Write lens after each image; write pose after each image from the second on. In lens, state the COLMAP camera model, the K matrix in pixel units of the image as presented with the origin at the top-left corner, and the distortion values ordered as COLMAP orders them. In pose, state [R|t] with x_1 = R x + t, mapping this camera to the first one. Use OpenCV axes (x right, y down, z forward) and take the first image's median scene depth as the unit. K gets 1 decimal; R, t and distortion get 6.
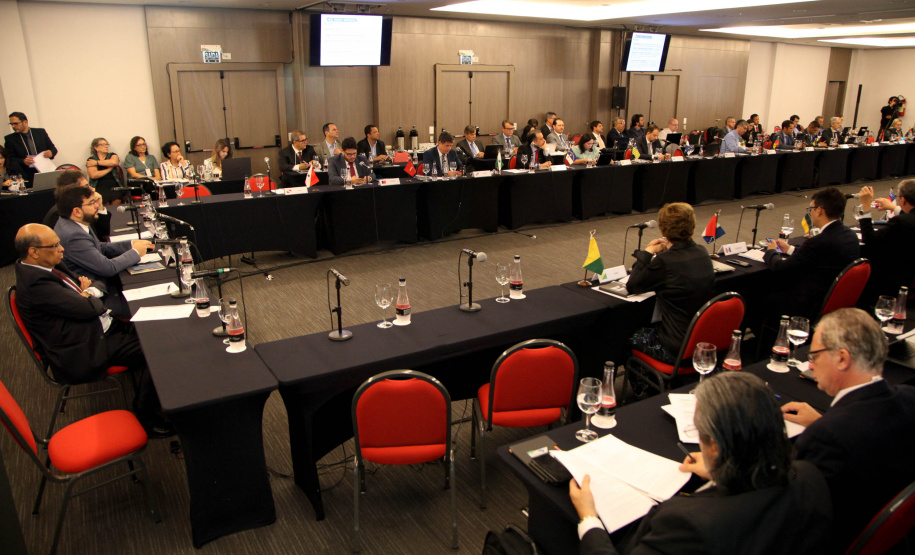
lens RADIAL K [[726.8, 0, 450.2], [0, 726.8, 318.7], [0, 0, 1]] dist [-0.091830, 0.040725]
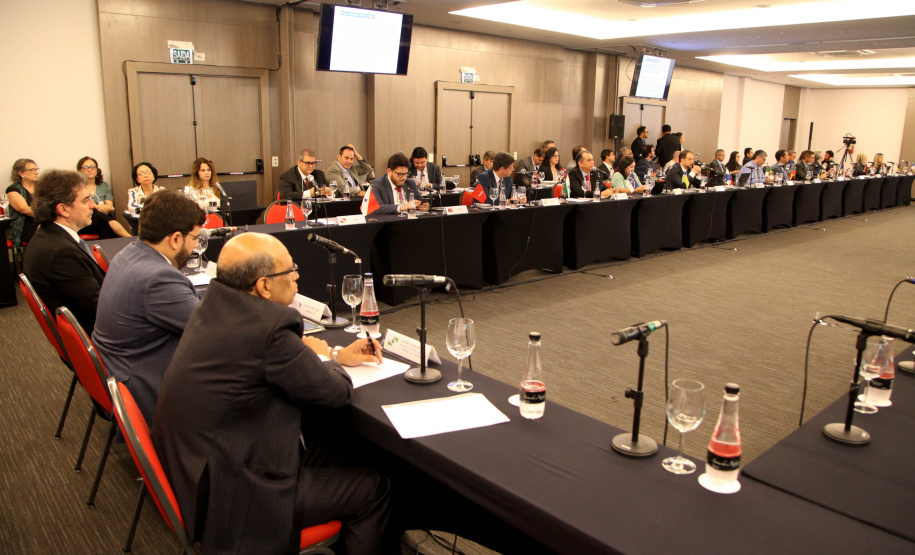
lens RADIAL K [[726.8, 0, 442.0], [0, 726.8, 300.1], [0, 0, 1]] dist [-0.091830, 0.040725]
pose [[0.975851, -0.031198, 0.216197, -0.233242], [0.052307, 0.994327, -0.092612, -0.017931], [-0.212082, 0.101684, 0.971947, 0.216970]]
